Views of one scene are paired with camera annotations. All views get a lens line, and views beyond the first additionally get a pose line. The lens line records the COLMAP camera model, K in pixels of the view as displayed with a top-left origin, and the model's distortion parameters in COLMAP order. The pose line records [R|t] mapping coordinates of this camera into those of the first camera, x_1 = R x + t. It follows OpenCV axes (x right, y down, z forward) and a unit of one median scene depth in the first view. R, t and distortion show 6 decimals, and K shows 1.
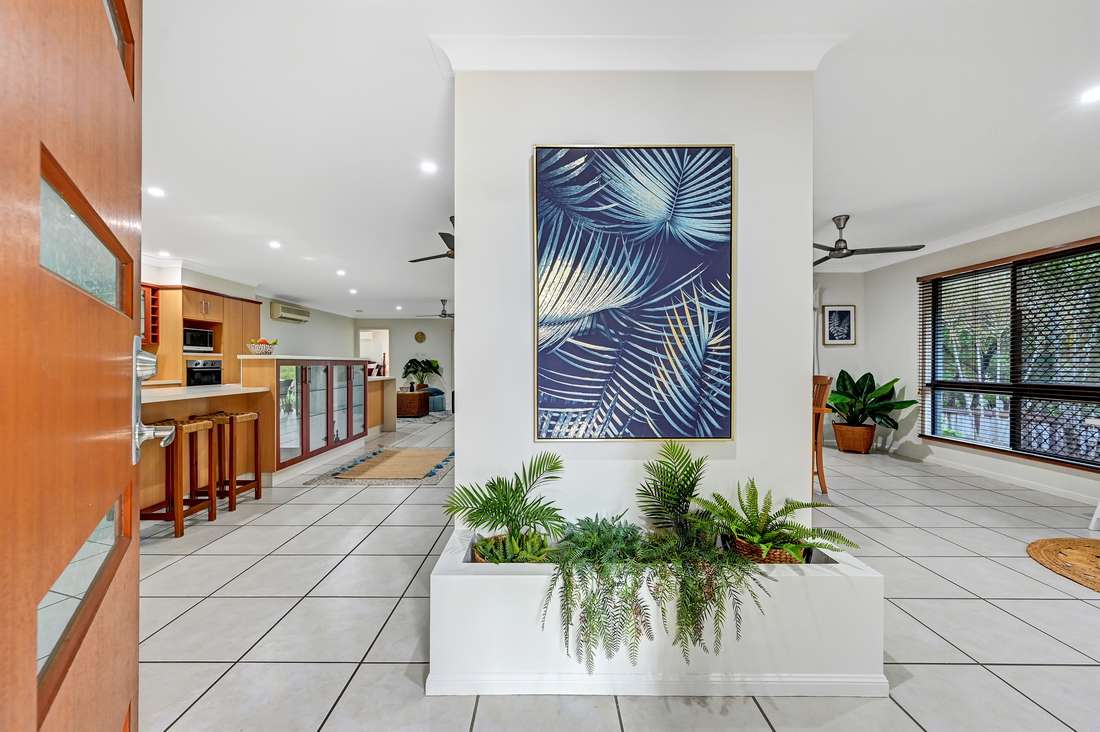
lens RADIAL K [[446.4, 0, 541.9], [0, 446.4, 362.5], [0, 0, 1]] dist [-0.008074, 0.000468]
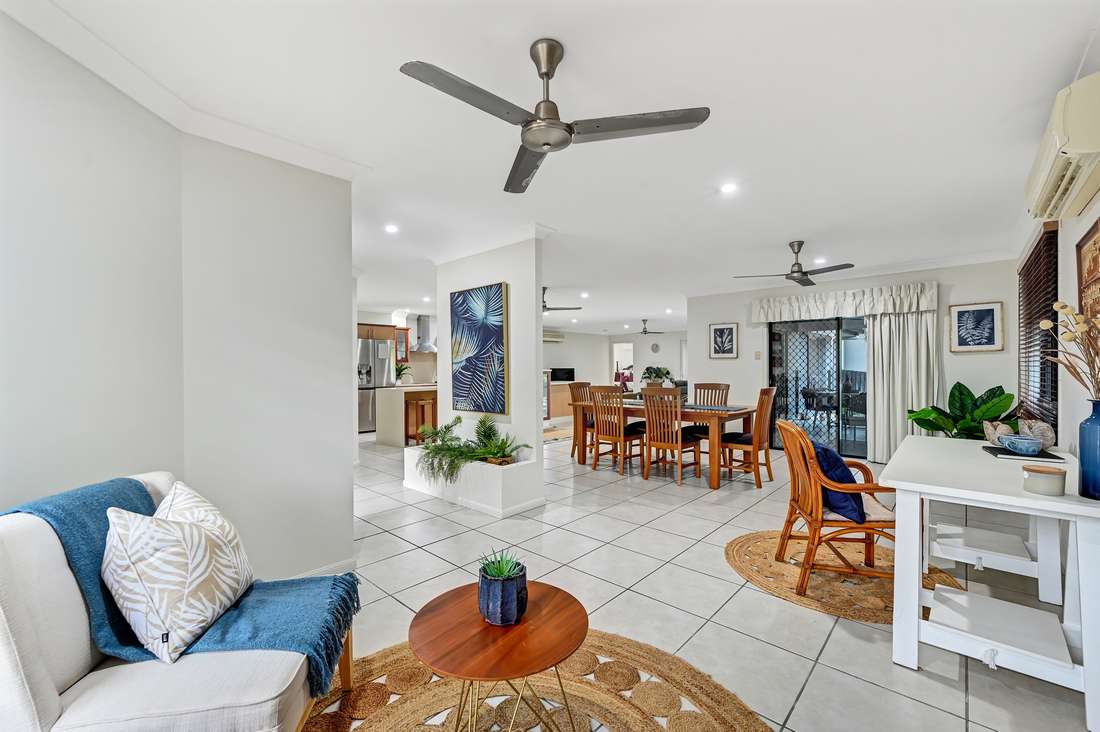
lens RADIAL K [[446.4, 0, 544.2], [0, 446.4, 368.7], [0, 0, 1]] dist [-0.008074, 0.000468]
pose [[0.735755, -0.004990, -0.677230, 0.954466], [0.010509, 0.999937, 0.004050, -0.028638], [0.677167, -0.010097, 0.735760, -0.228188]]
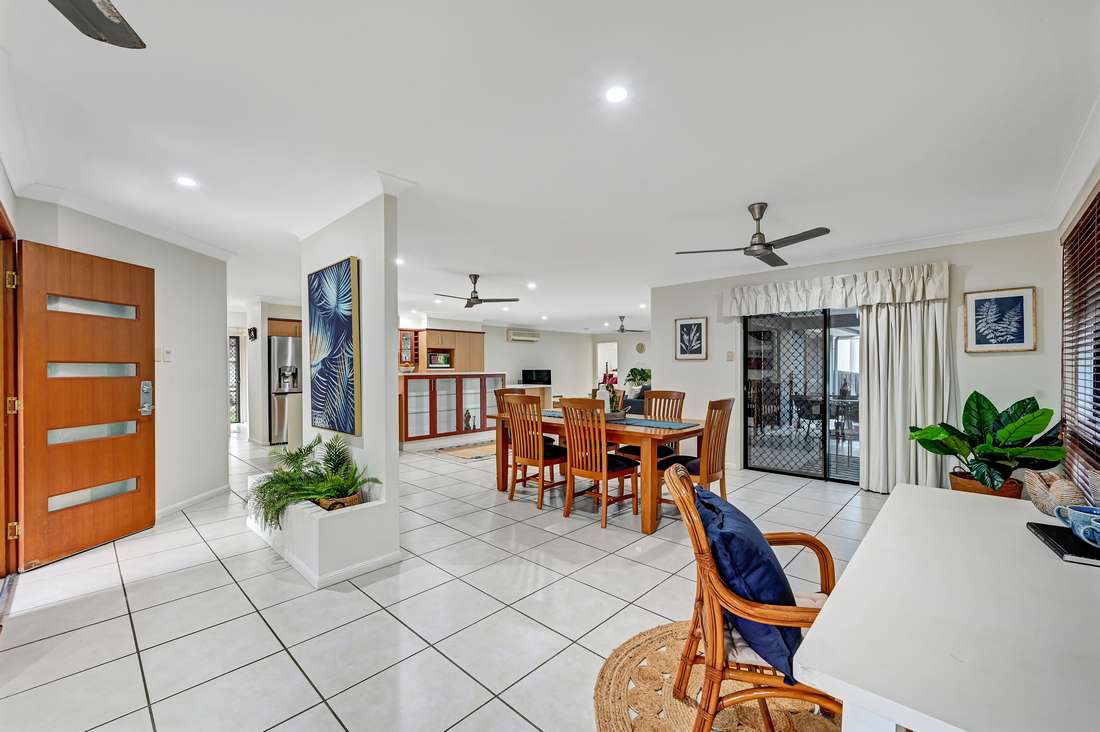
lens RADIAL K [[446.4, 0, 547.2], [0, 446.4, 370.5], [0, 0, 1]] dist [-0.008074, 0.000468]
pose [[0.727189, -0.001533, -0.686436, 0.950513], [0.008709, 0.999938, 0.006993, -0.033904], [0.686382, -0.011063, 0.727157, 0.138511]]
